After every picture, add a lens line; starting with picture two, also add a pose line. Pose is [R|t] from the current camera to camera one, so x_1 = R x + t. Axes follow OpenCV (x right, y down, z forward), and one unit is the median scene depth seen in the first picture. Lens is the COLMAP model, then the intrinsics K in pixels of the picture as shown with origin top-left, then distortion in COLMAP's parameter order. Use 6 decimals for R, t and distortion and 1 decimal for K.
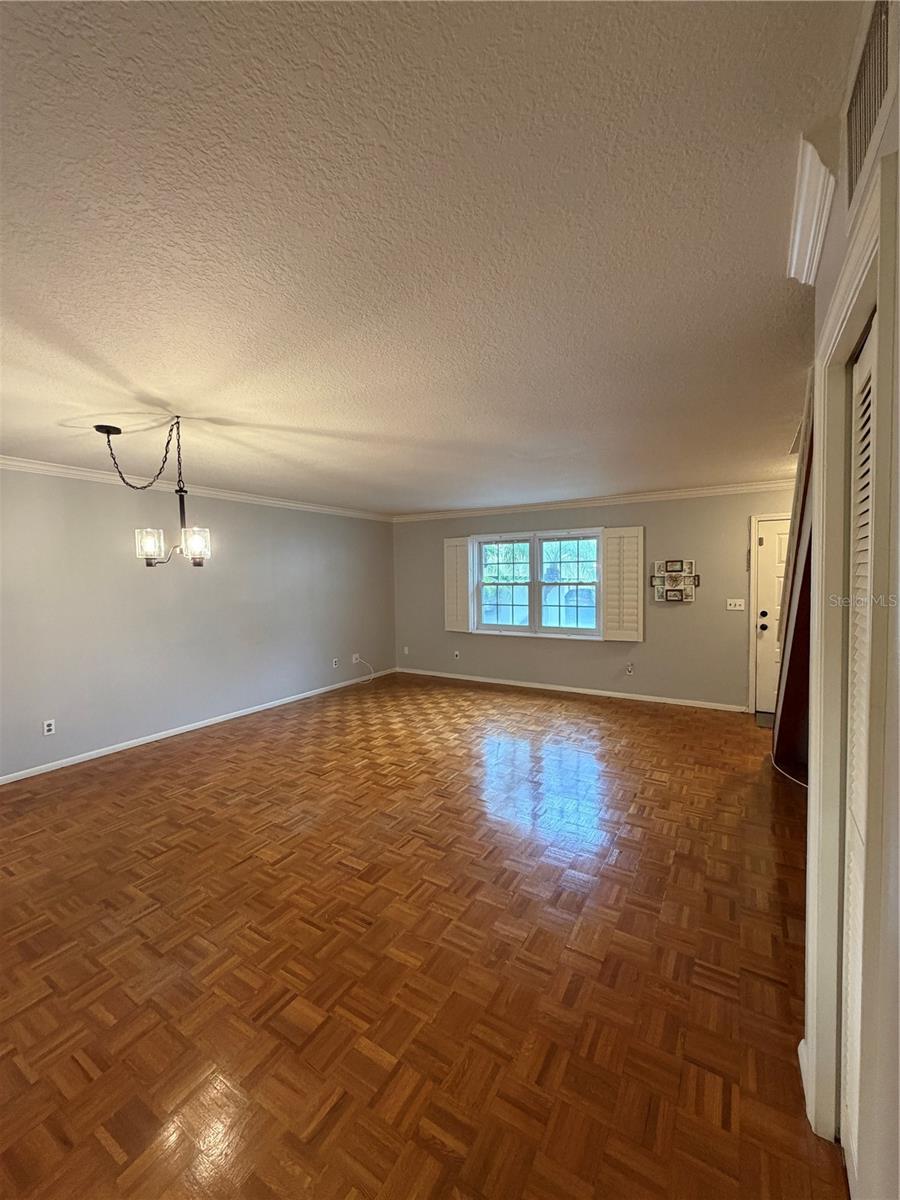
lens RADIAL K [[478.4, 0, 450.0], [0, 478.4, 600.0], [0, 0, 1]] dist [-0.005192, -0.000230]
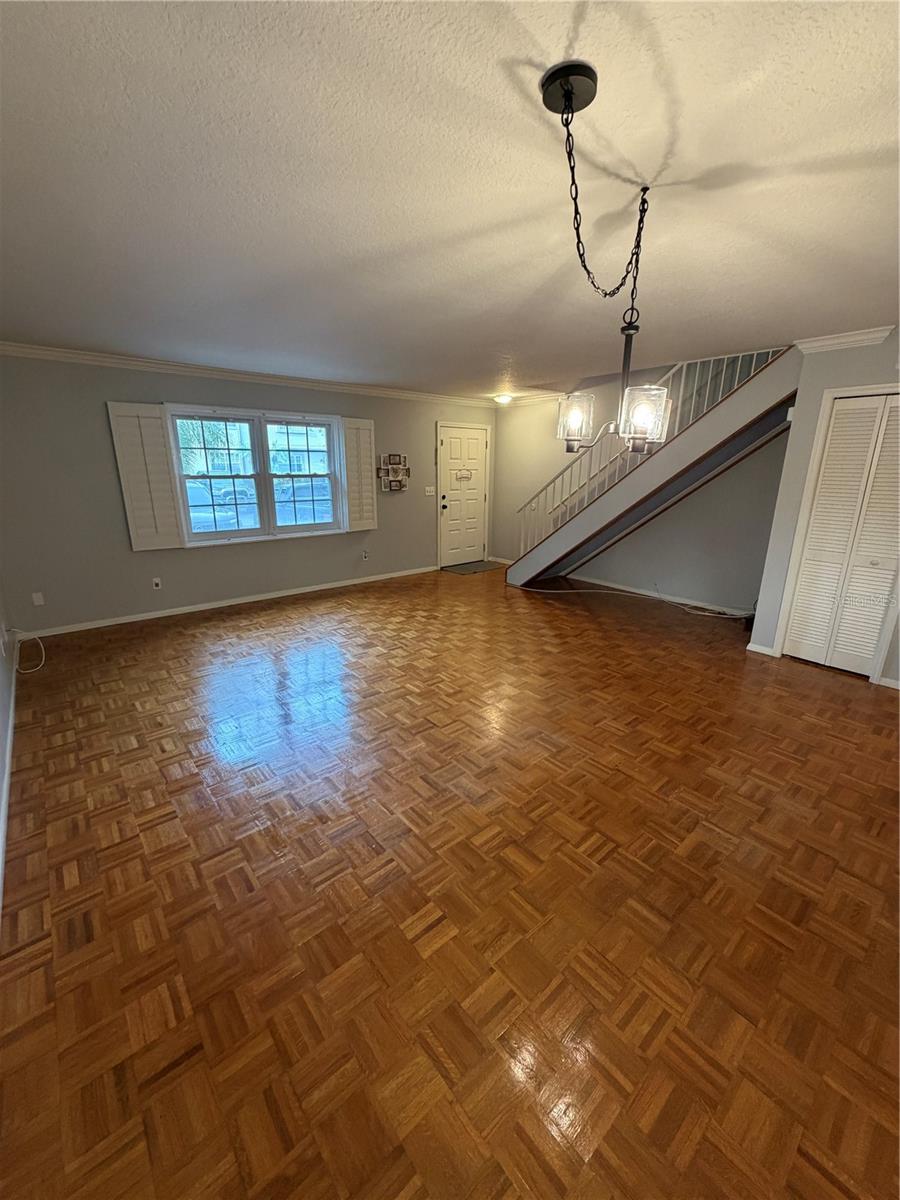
lens RADIAL K [[478.4, 0, 450.0], [0, 478.4, 600.0], [0, 0, 1]] dist [-0.005192, -0.000230]
pose [[0.314015, -0.244829, 0.917308, -0.683493], [0.036042, 0.968556, 0.246170, -0.022904], [-0.948734, -0.044240, 0.312965, 0.532205]]
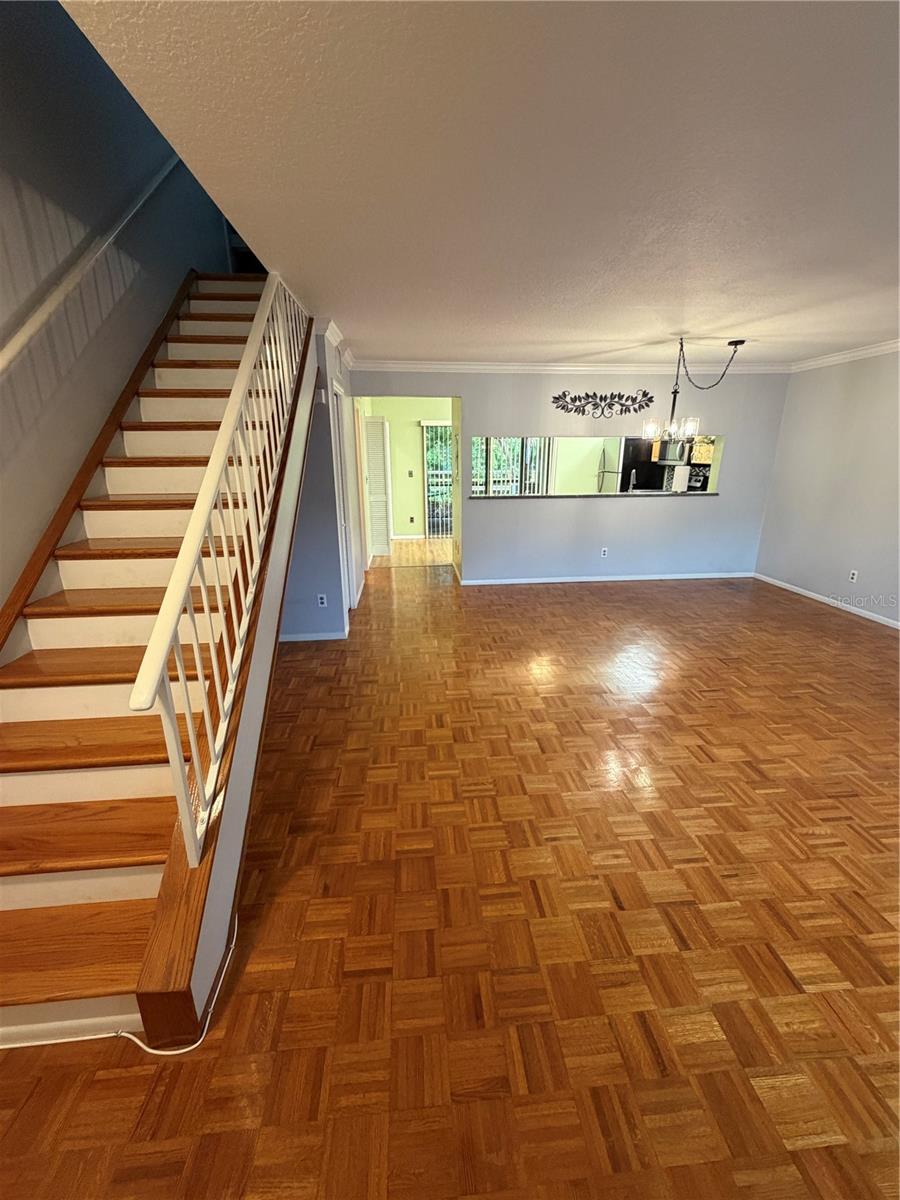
lens RADIAL K [[478.4, 0, 450.0], [0, 478.4, 600.0], [0, 0, 1]] dist [-0.005192, -0.000230]
pose [[-0.804514, 0.195794, -0.560733, 0.524785], [-0.011068, 0.938995, 0.343753, -0.064472], [0.593830, 0.282761, -0.753268, 1.002045]]
